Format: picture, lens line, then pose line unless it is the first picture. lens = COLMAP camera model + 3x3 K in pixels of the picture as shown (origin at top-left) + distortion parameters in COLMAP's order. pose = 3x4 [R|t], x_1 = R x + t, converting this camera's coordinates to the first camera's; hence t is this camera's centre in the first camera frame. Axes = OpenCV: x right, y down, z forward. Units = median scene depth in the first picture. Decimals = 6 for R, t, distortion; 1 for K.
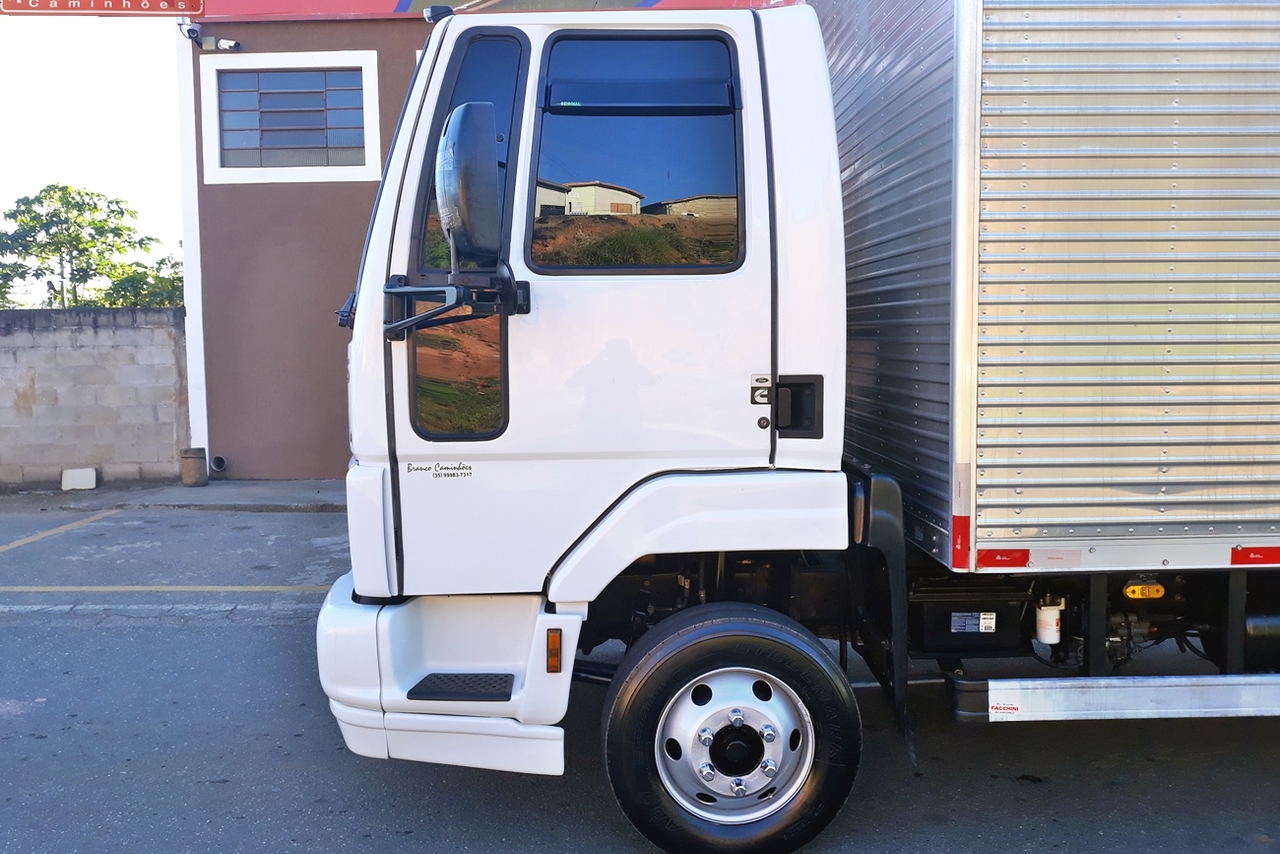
lens RADIAL K [[1066.9, 0, 638.5], [0, 1066.9, 438.5], [0, 0, 1]] dist [0.020046, -0.034099]
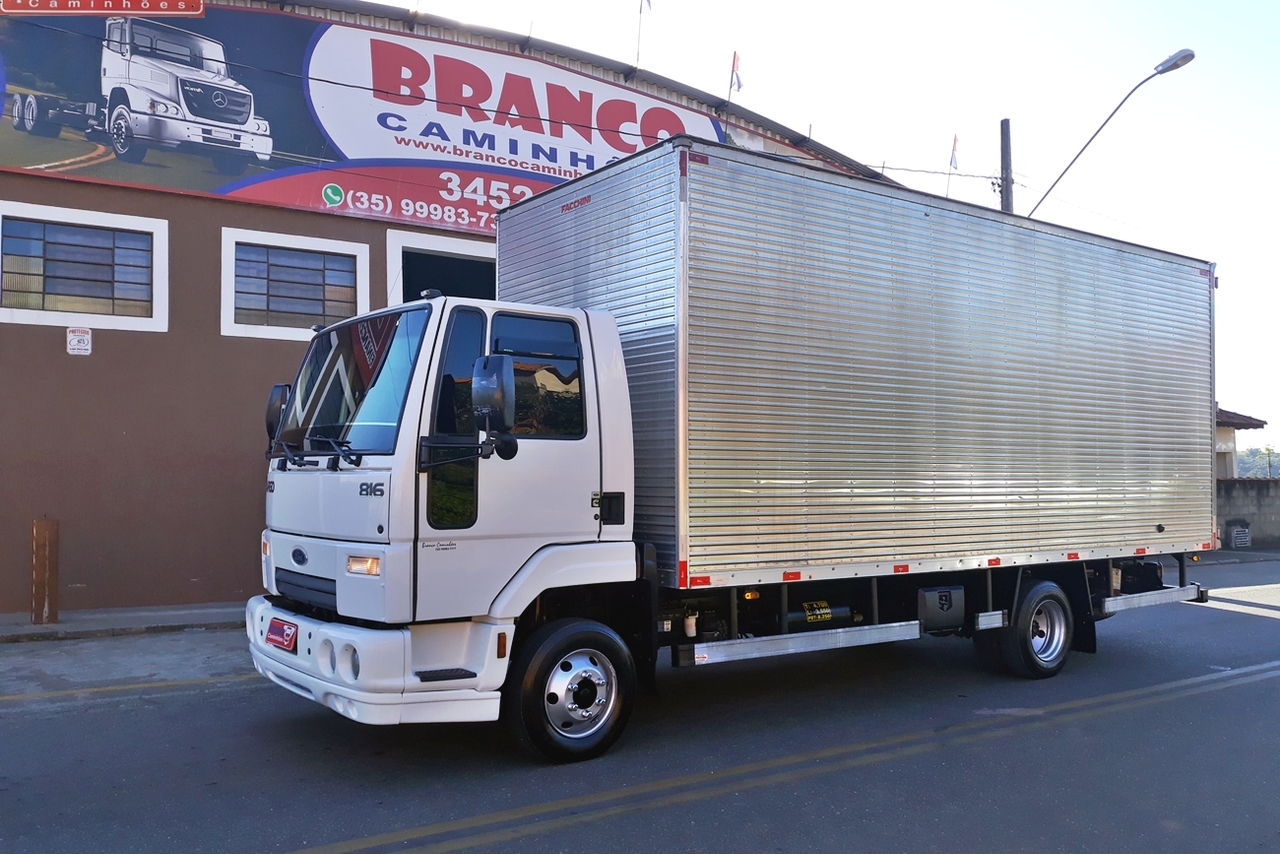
lens RADIAL K [[1066.9, 0, 634.0], [0, 1066.9, 430.3], [0, 0, 1]] dist [0.020046, -0.034099]
pose [[0.834456, 0.033036, 0.550084, -0.893205], [0.046048, 0.990530, -0.129342, 0.082799], [-0.549148, 0.133261, 0.825032, -0.655322]]
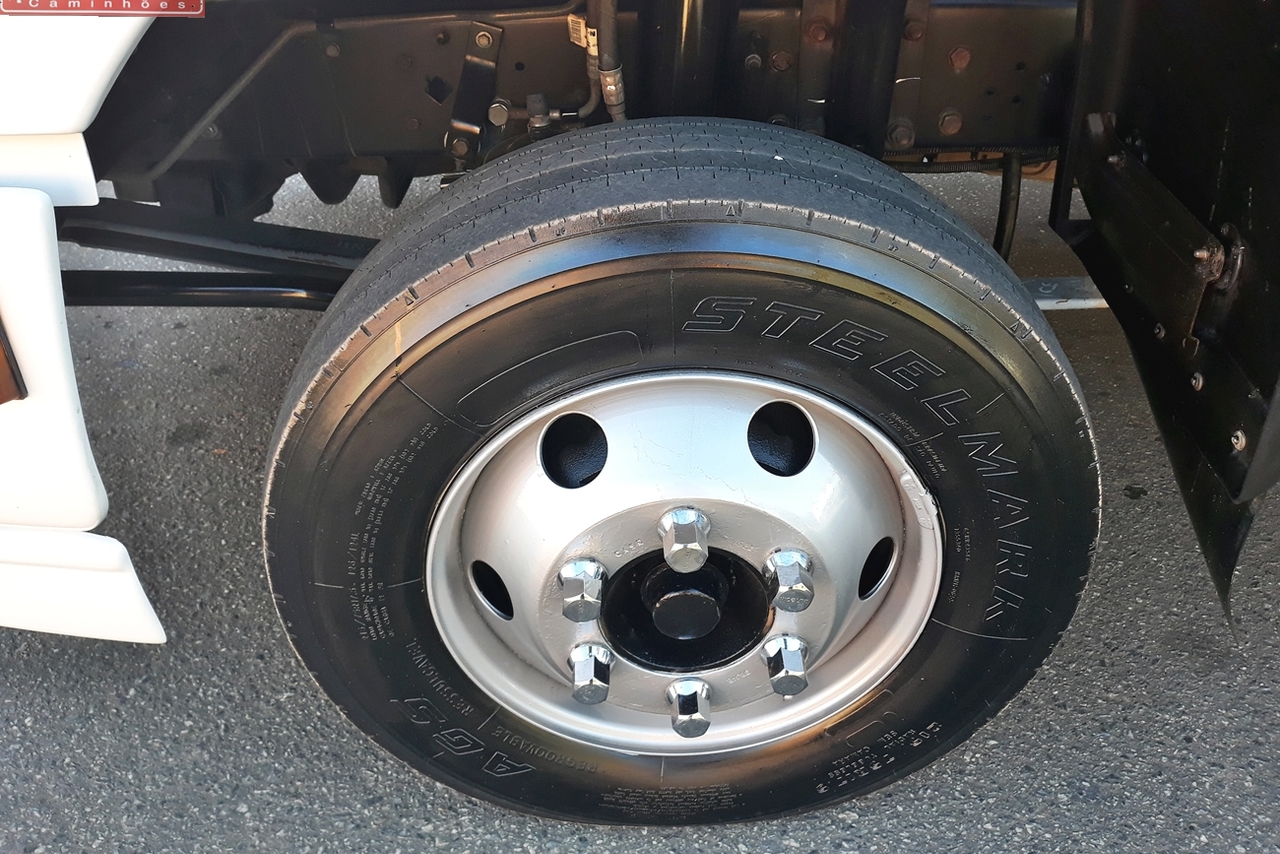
lens RADIAL K [[1066.9, 0, 632.7], [0, 1066.9, 422.4], [0, 0, 1]] dist [0.020046, -0.034099]
pose [[0.998456, 0.024884, -0.049667, 0.092189], [0.001848, 0.878686, 0.477396, 0.095721], [0.055521, -0.476750, 0.877284, 0.766713]]
